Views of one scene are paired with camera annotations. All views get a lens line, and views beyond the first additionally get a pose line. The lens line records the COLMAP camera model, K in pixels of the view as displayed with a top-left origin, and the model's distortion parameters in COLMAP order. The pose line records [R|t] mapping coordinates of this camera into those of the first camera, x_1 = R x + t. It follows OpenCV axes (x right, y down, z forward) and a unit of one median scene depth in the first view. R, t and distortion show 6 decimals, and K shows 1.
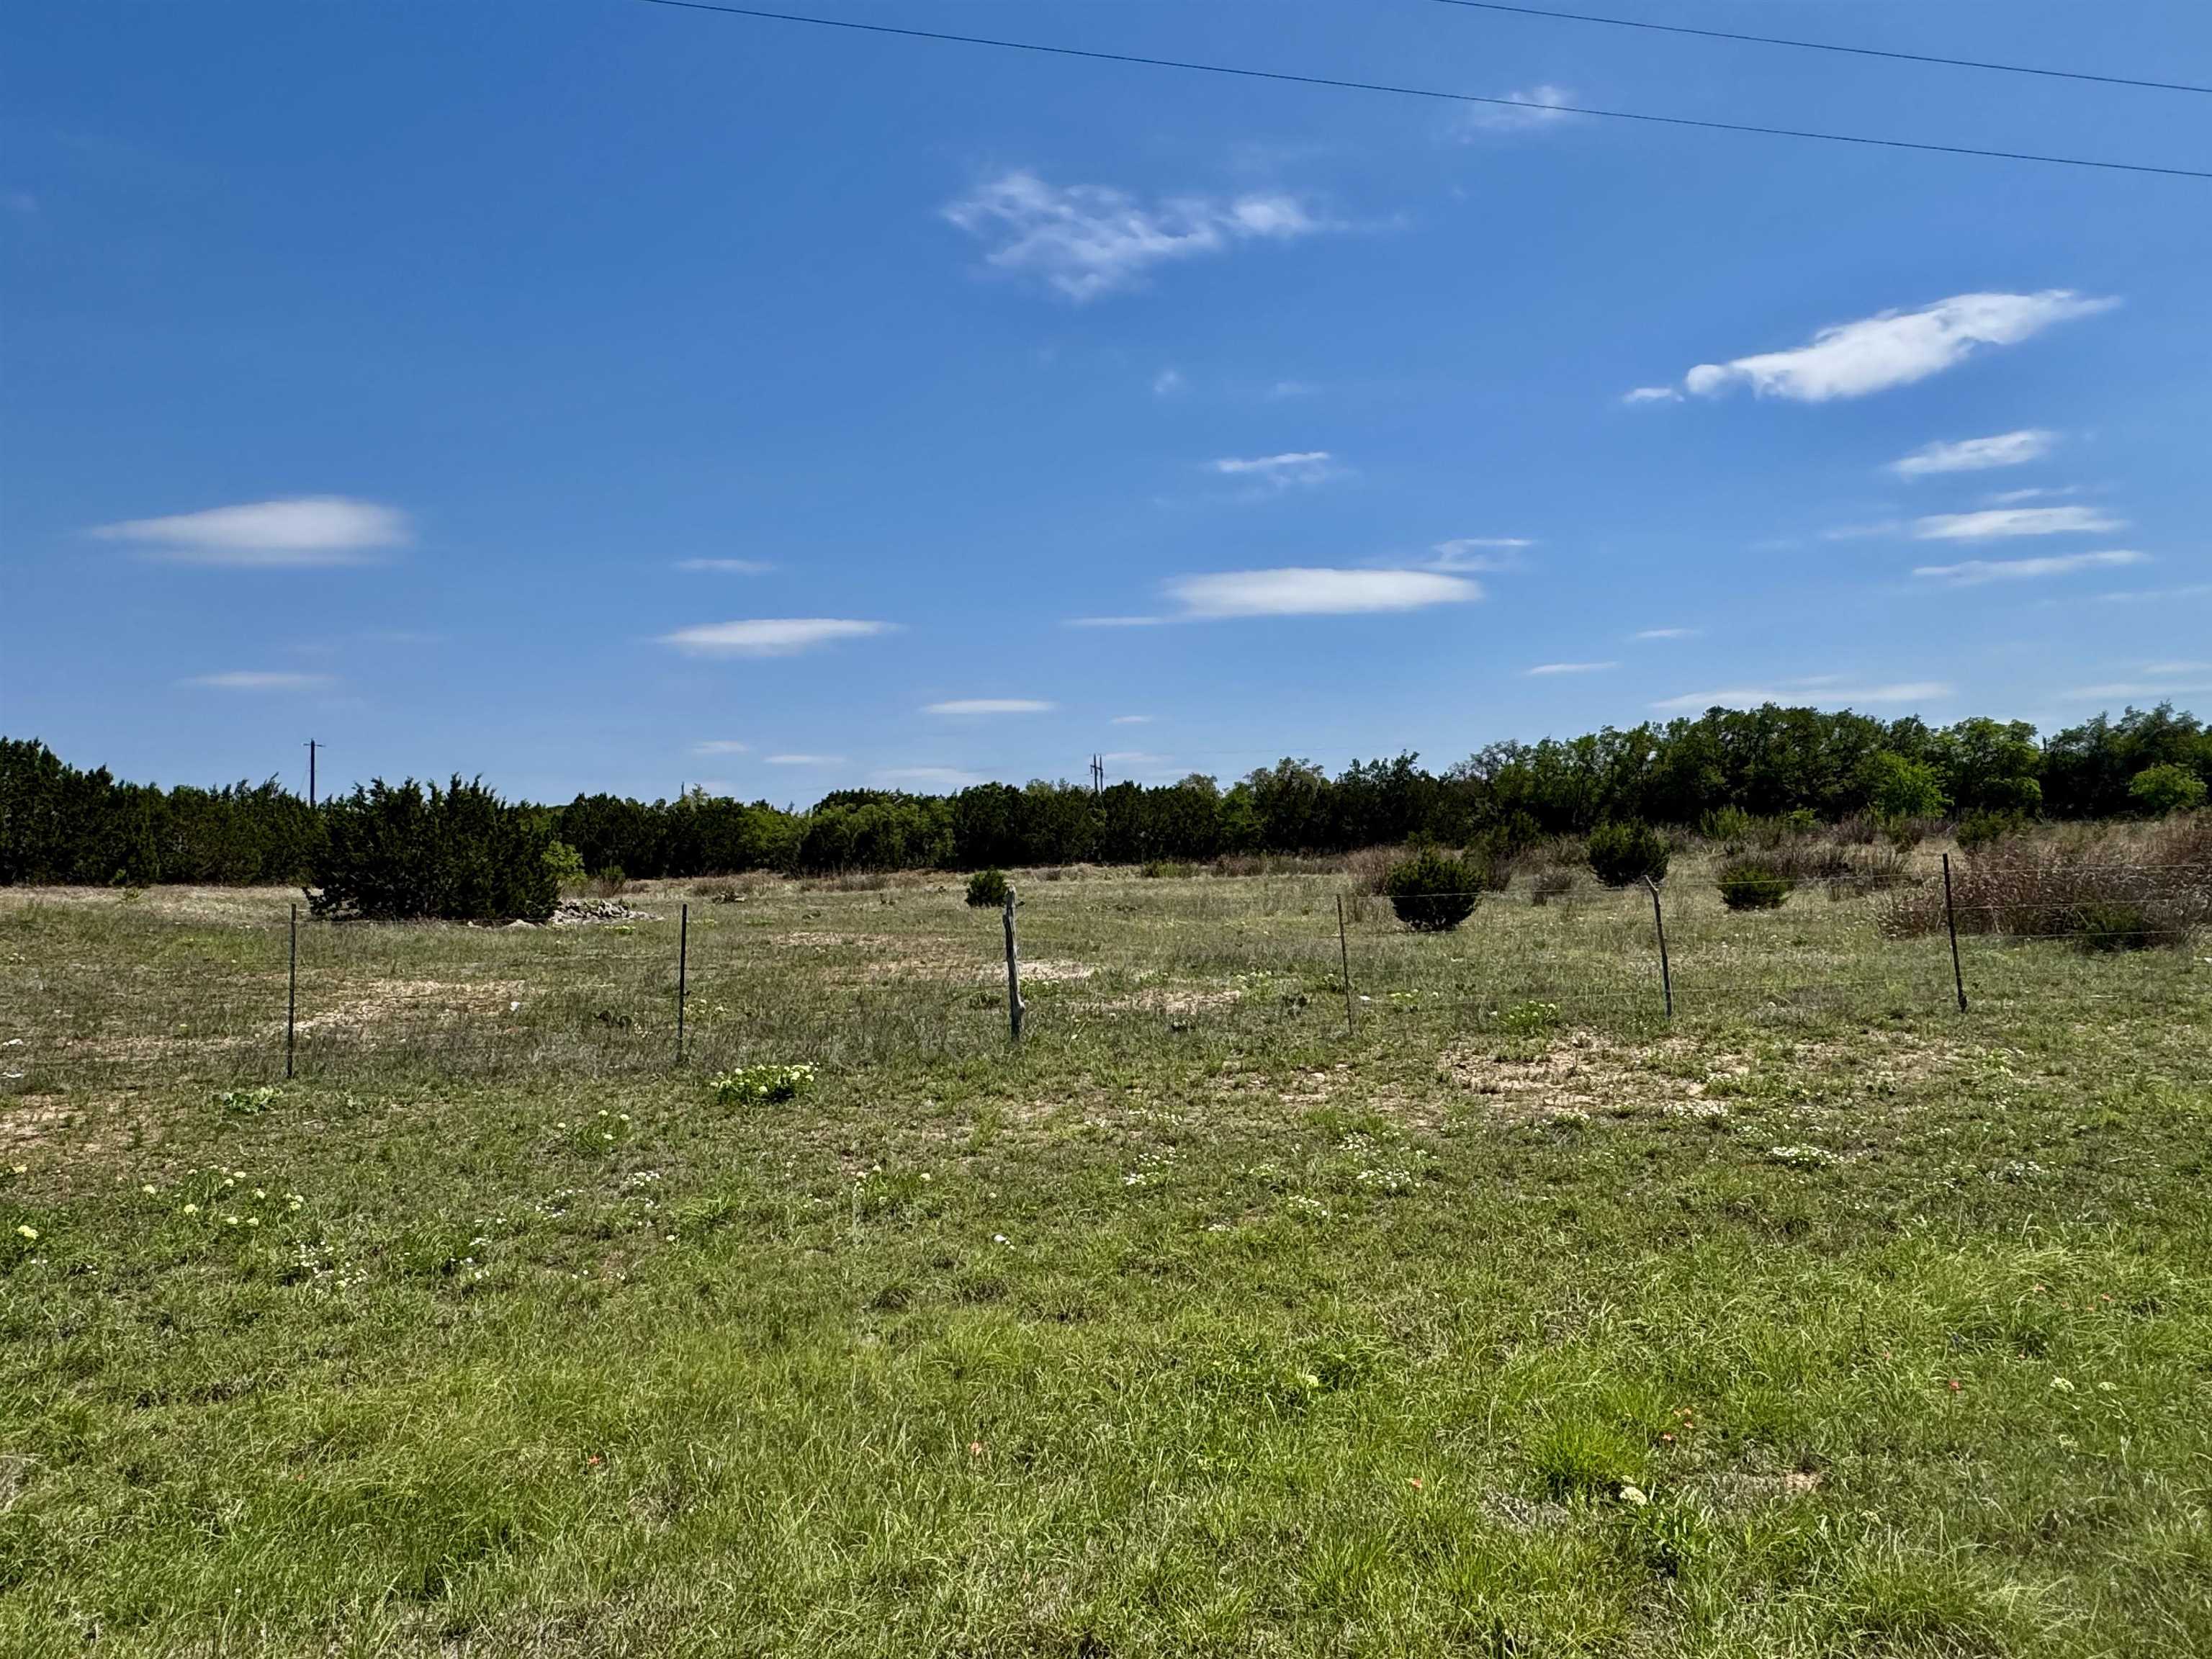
lens RADIAL K [[1326.3, 0, 1104.0], [0, 1326.3, 822.1], [0, 0, 1]] dist [-0.001035, 0.002992]
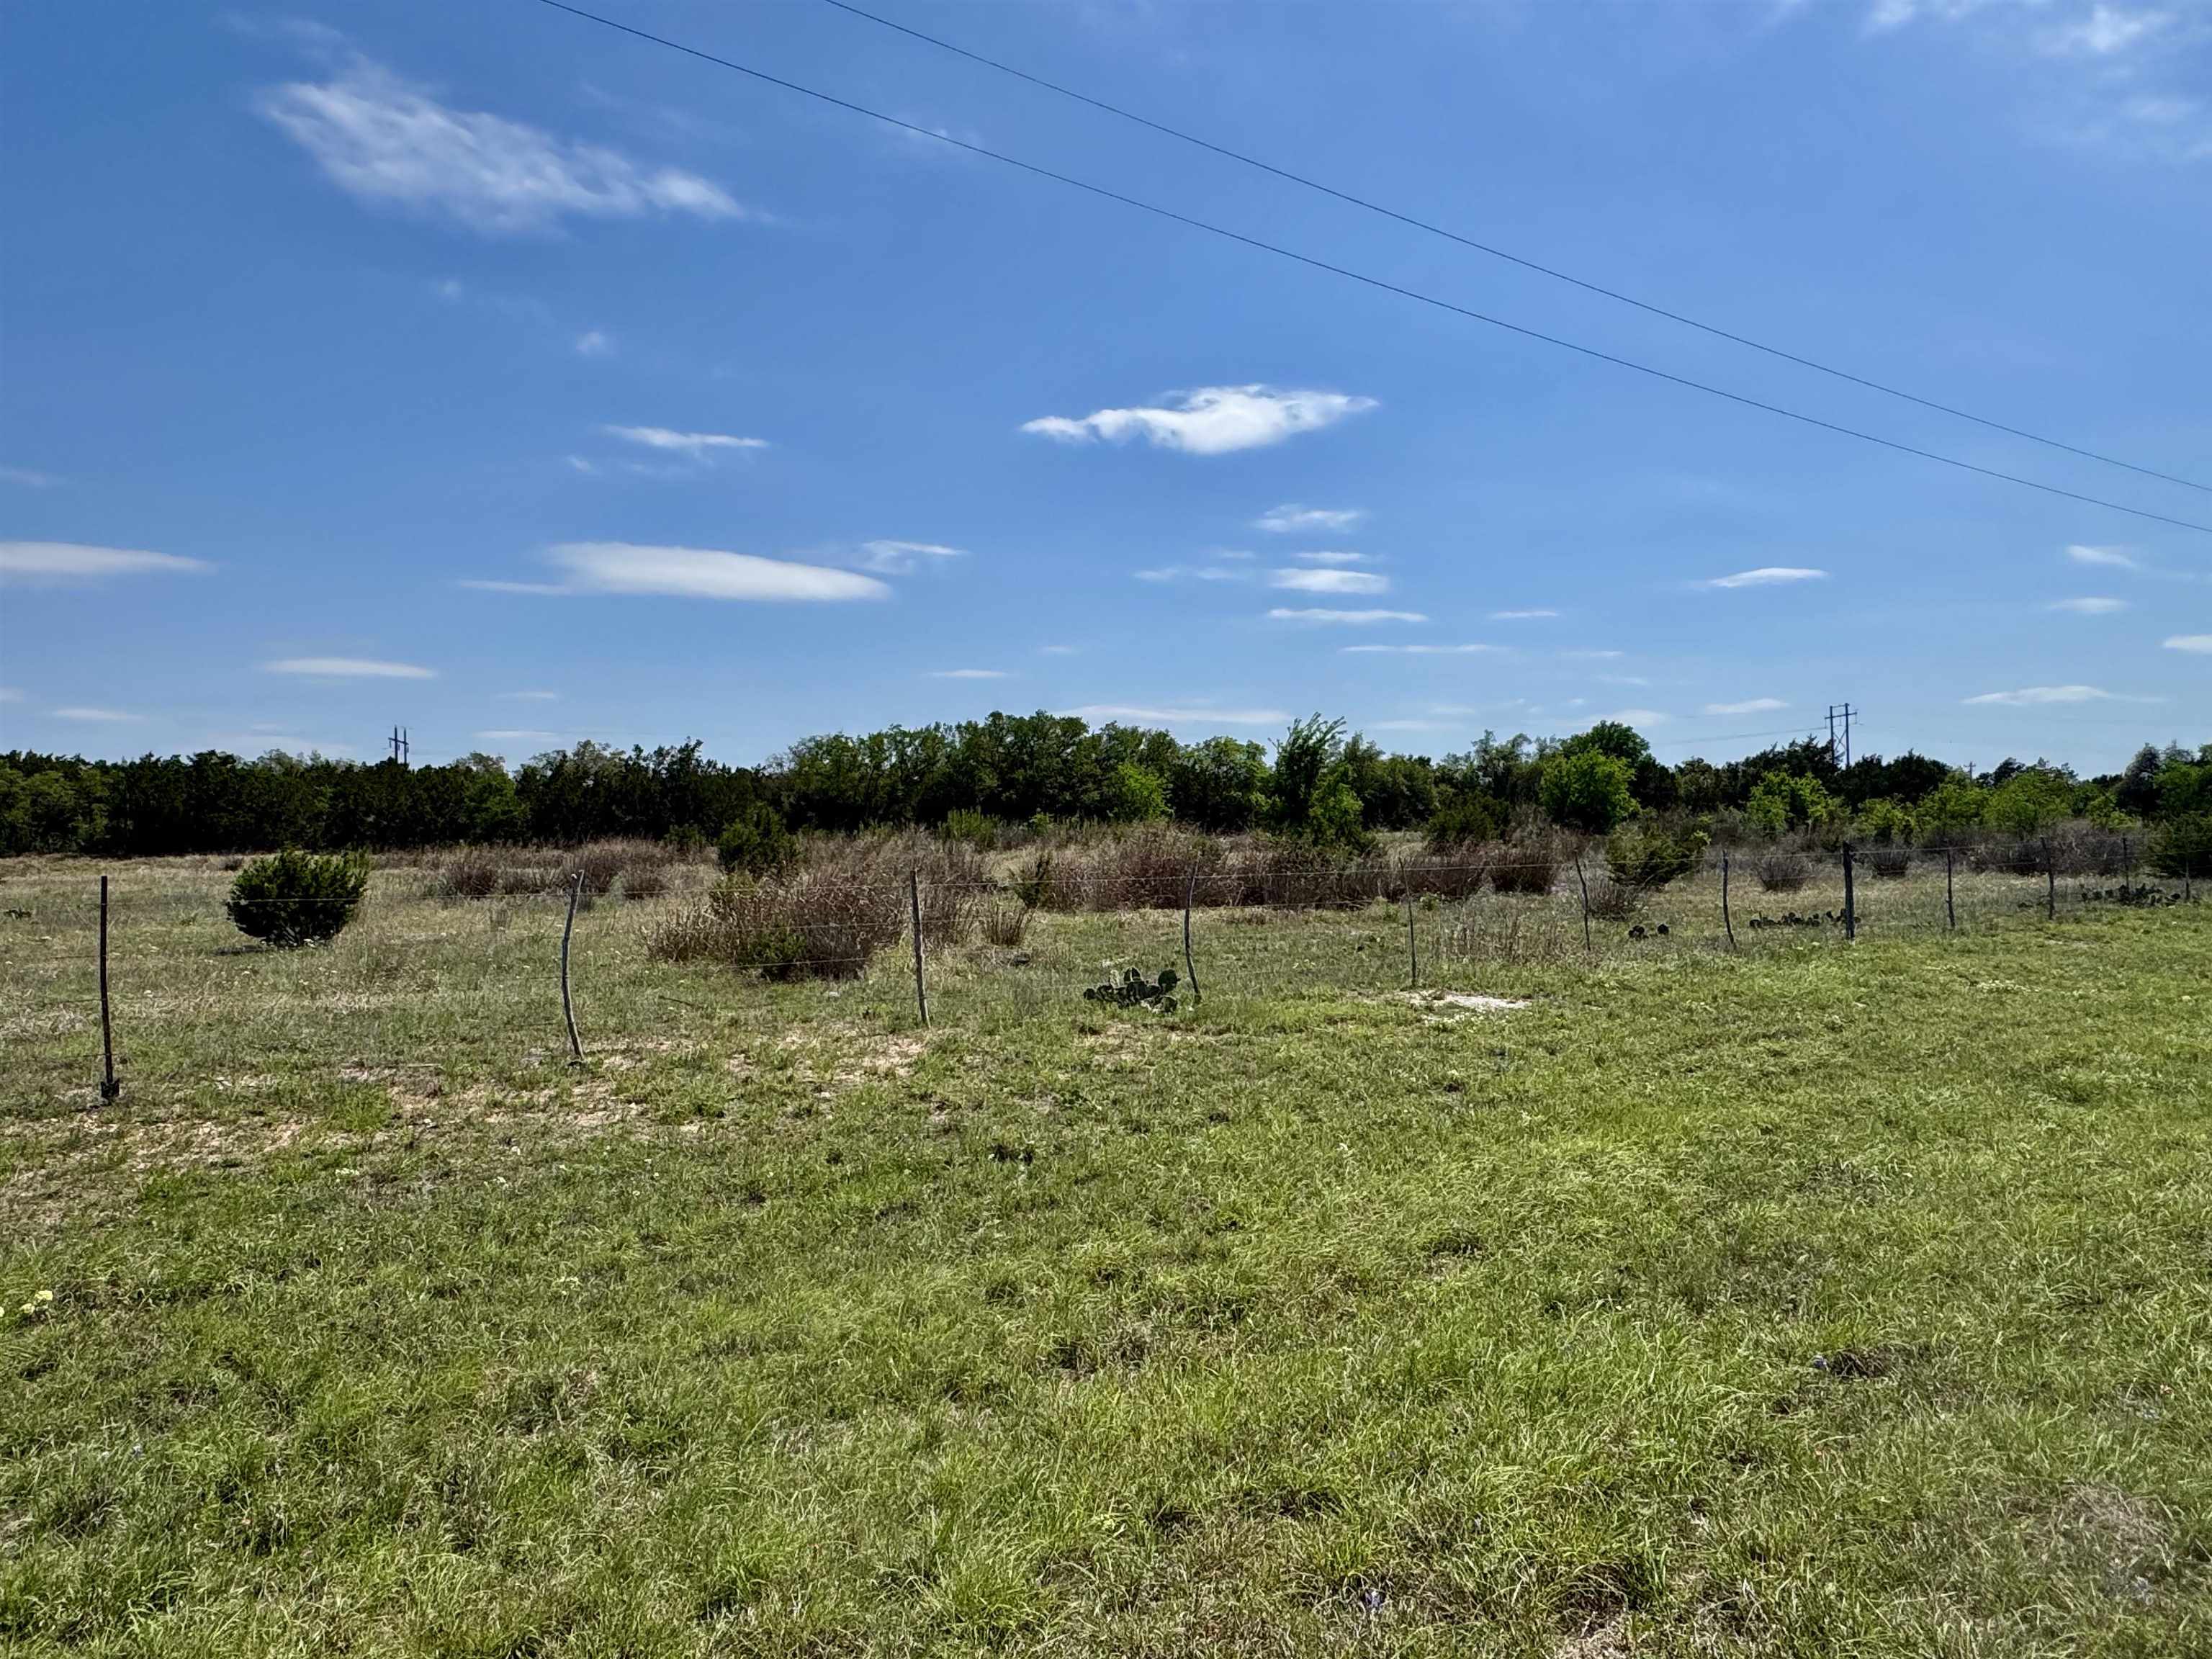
lens RADIAL K [[1326.3, 0, 1081.2], [0, 1326.3, 742.6], [0, 0, 1]] dist [-0.001035, 0.002992]
pose [[0.920762, 0.053728, 0.386408, 0.117775], [-0.032517, 0.997594, -0.061226, -0.002123], [-0.388768, 0.043810, 0.920294, 0.025789]]
